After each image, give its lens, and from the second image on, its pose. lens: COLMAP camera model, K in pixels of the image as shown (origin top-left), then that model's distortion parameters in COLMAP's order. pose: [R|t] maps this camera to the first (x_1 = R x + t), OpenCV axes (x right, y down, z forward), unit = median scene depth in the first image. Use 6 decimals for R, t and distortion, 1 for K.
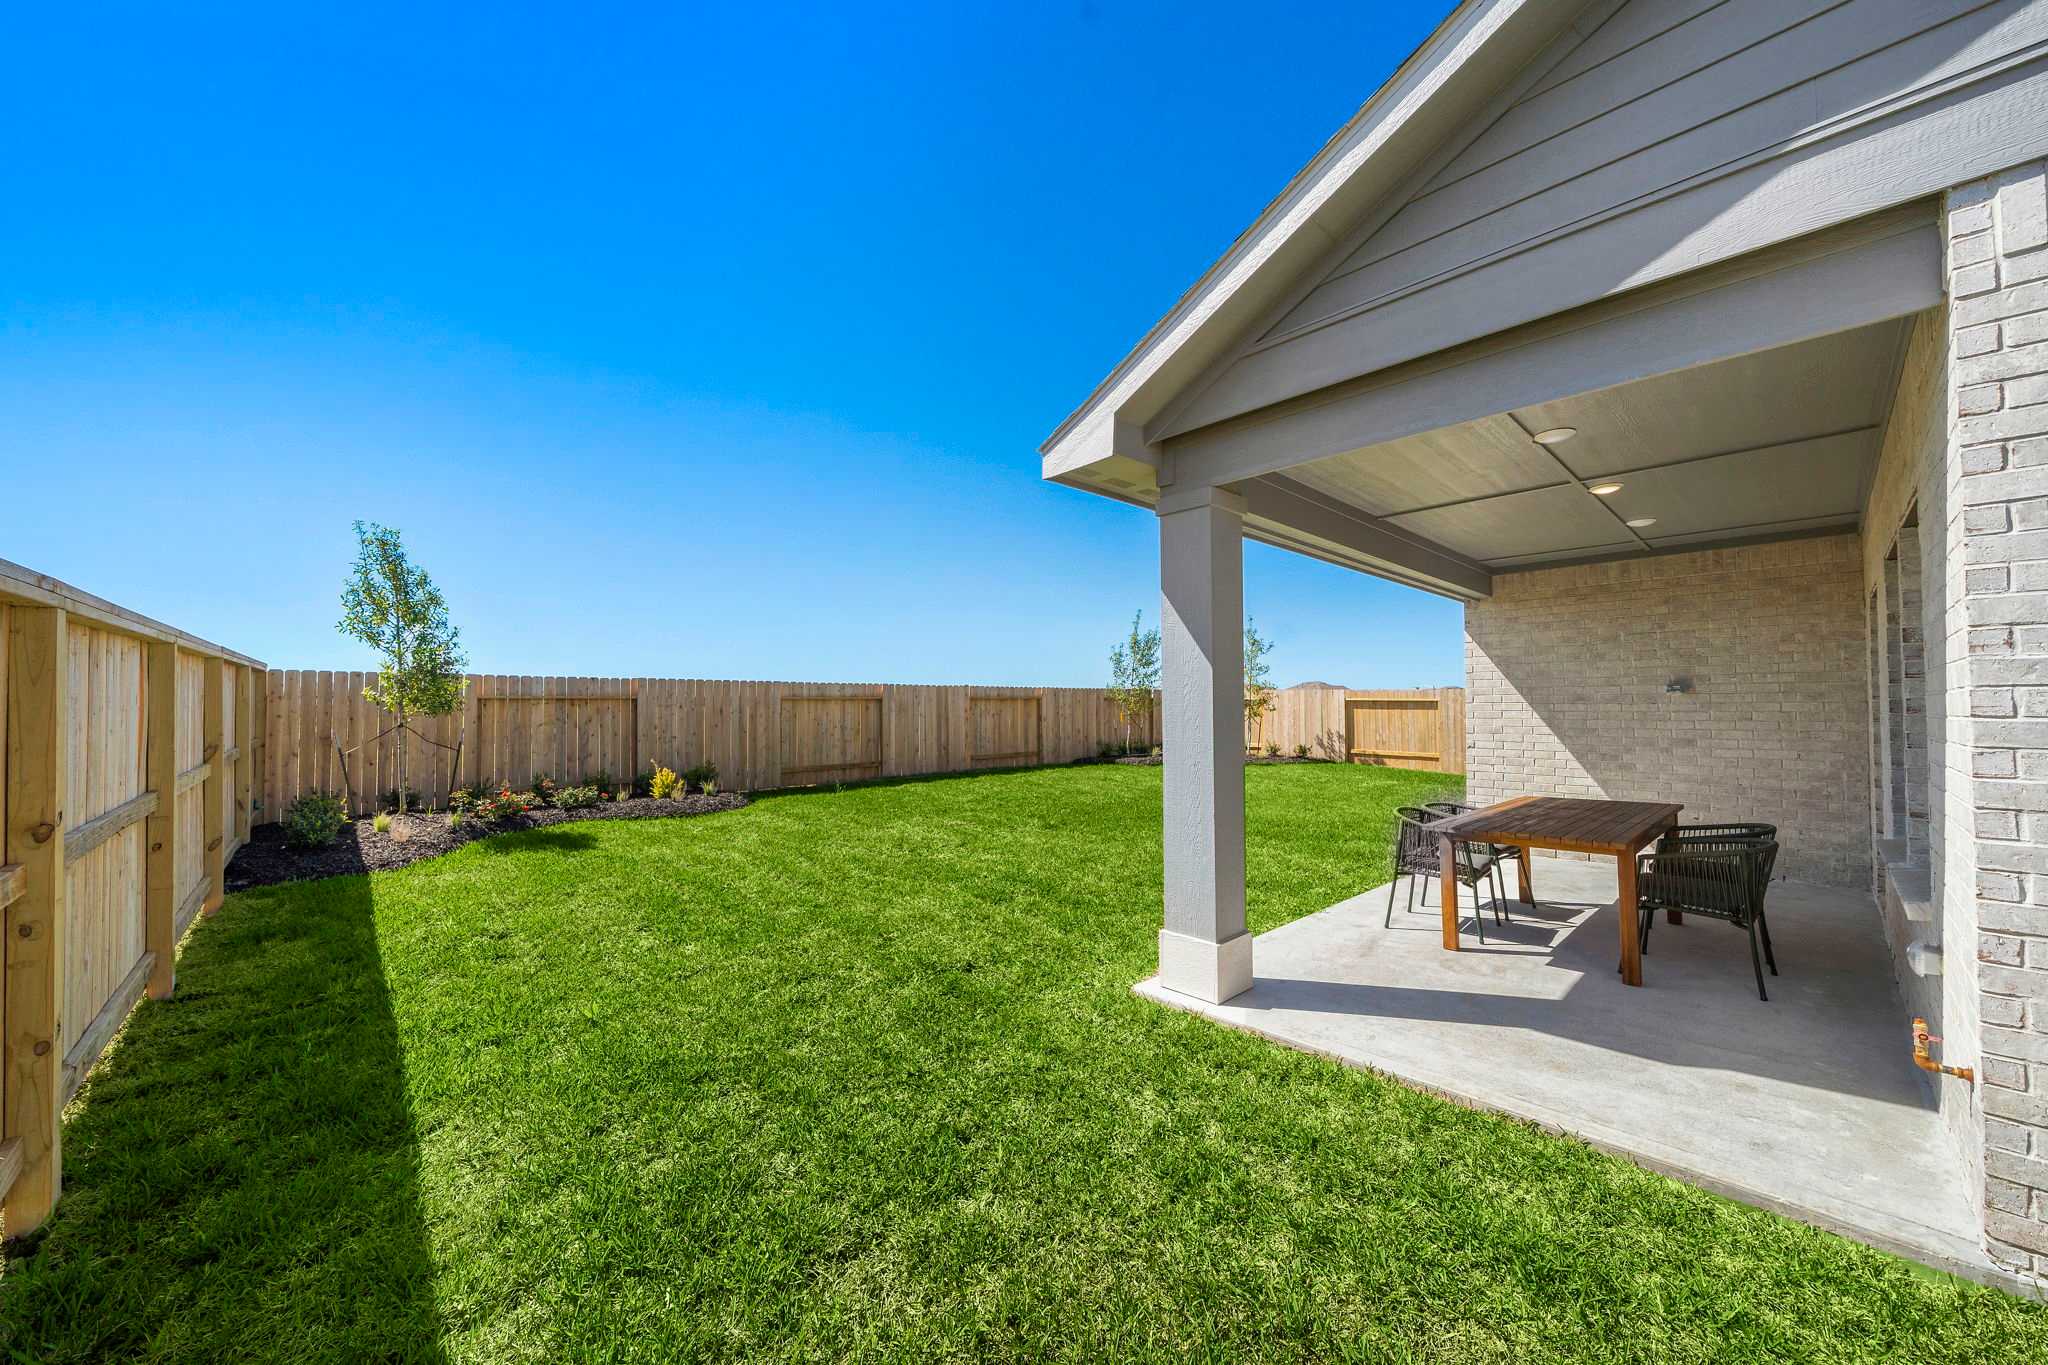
lens RADIAL K [[731.1, 0, 1022.9], [0, 731.1, 694.5], [0, 0, 1]] dist [-0.002850, -0.000137]
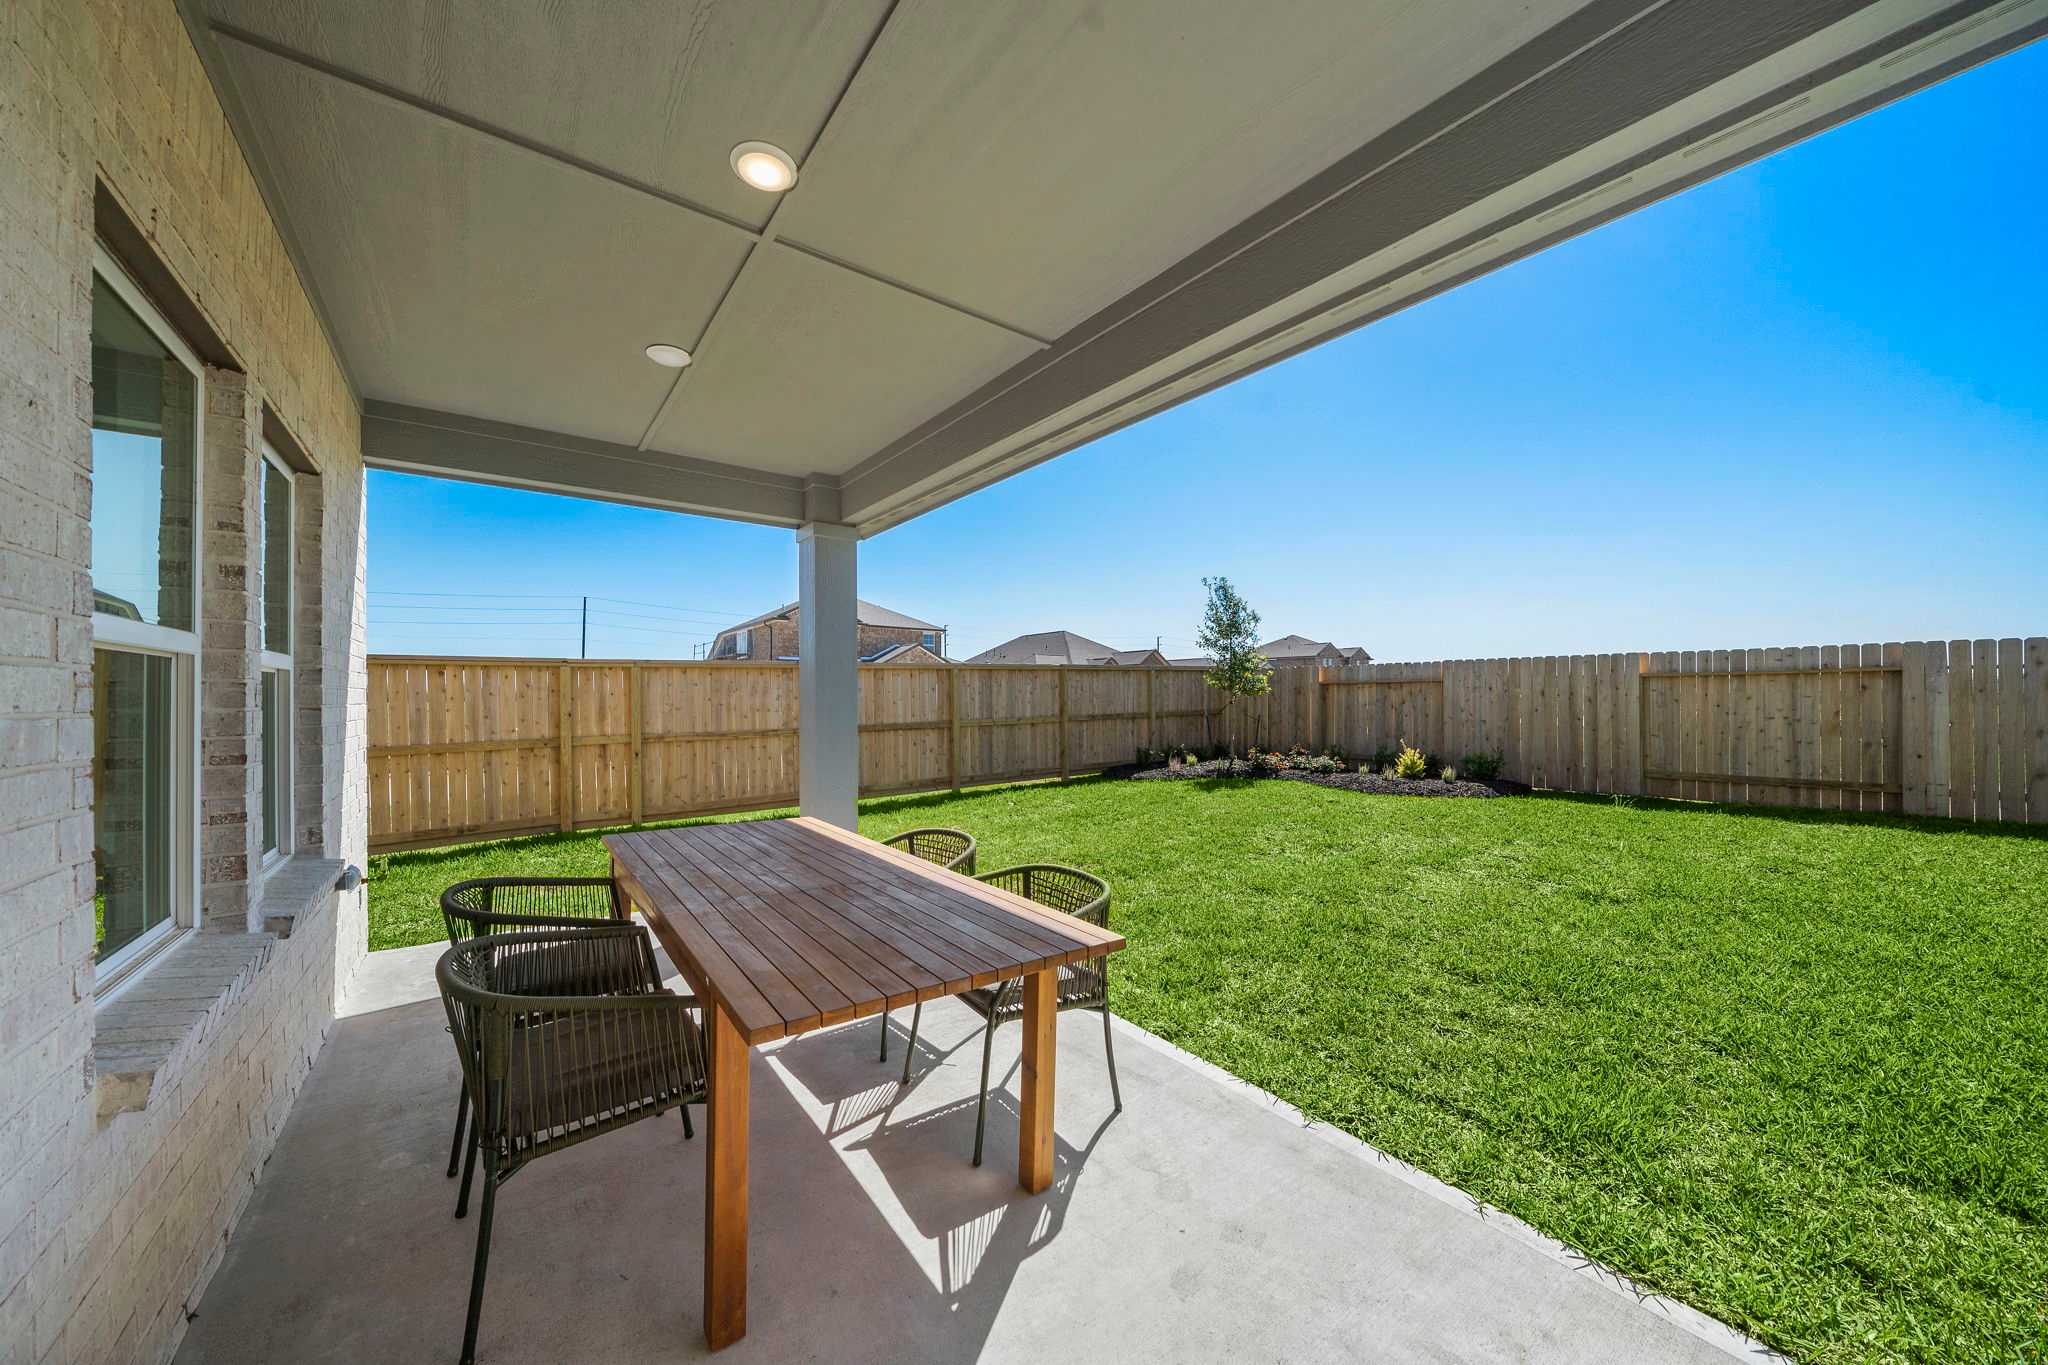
lens RADIAL K [[731.1, 0, 1016.7], [0, 731.1, 696.5], [0, 0, 1]] dist [-0.002850, -0.000137]
pose [[-0.118989, 0.003333, -0.992890, 0.818972], [0.022678, 0.999743, 0.000639, 0.019881], [0.992637, -0.022441, -0.119034, 0.796191]]
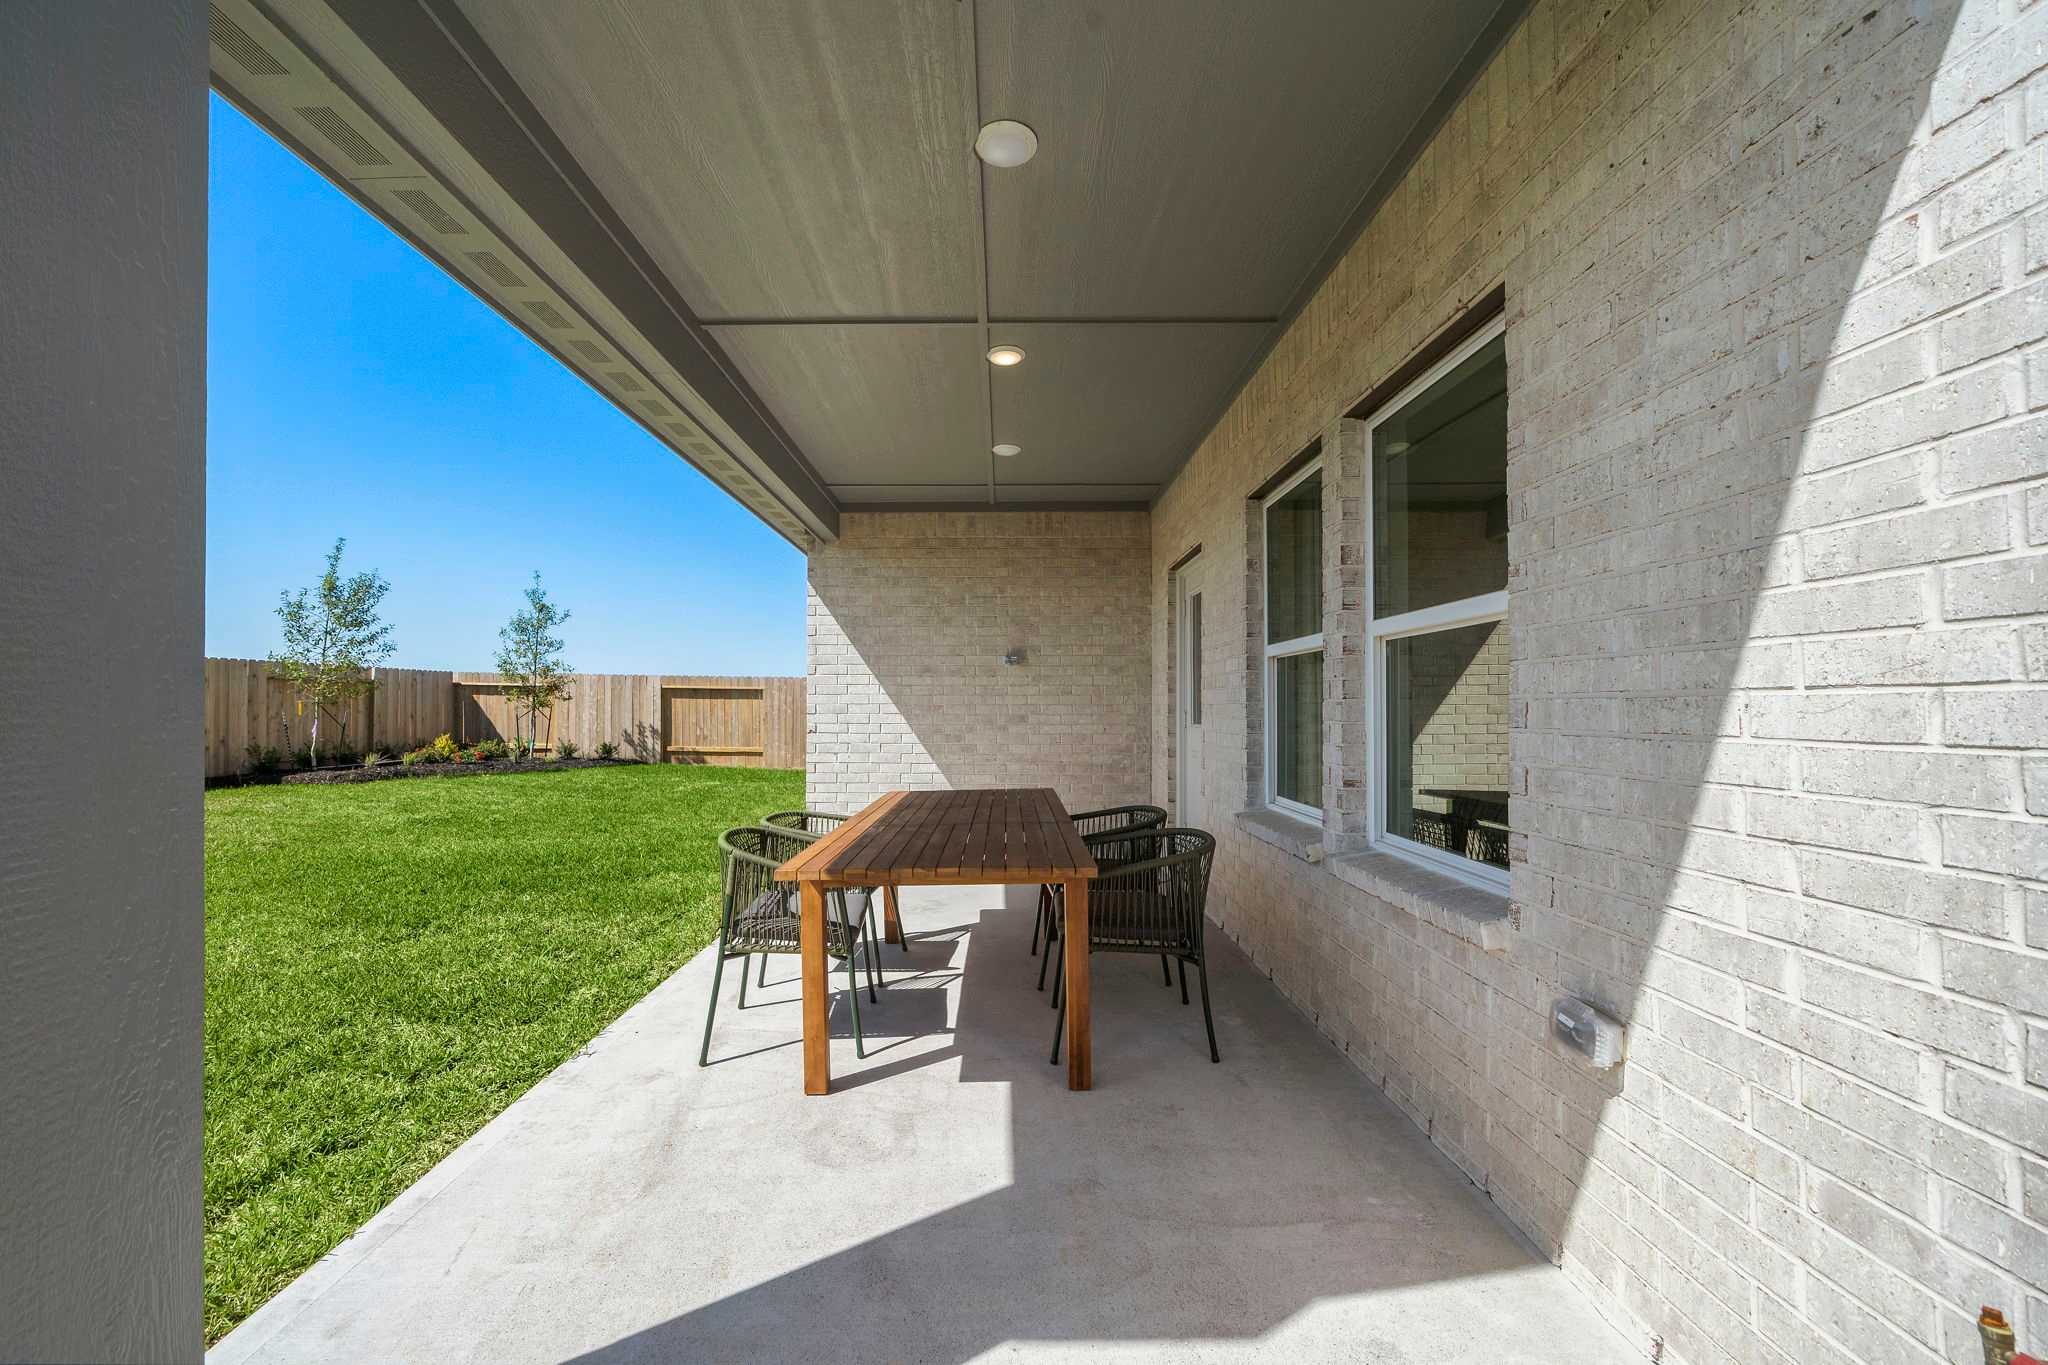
lens RADIAL K [[786.5, 0, 989.8], [0, 786.5, 696.4], [0, 0, 1]] dist [0.000648, 0.000070]
pose [[0.693028, 0.011385, 0.720821, 0.153541], [-0.015823, 0.999875, -0.000579, 0.034618], [-0.720737, -0.011005, 0.693121, 0.308537]]
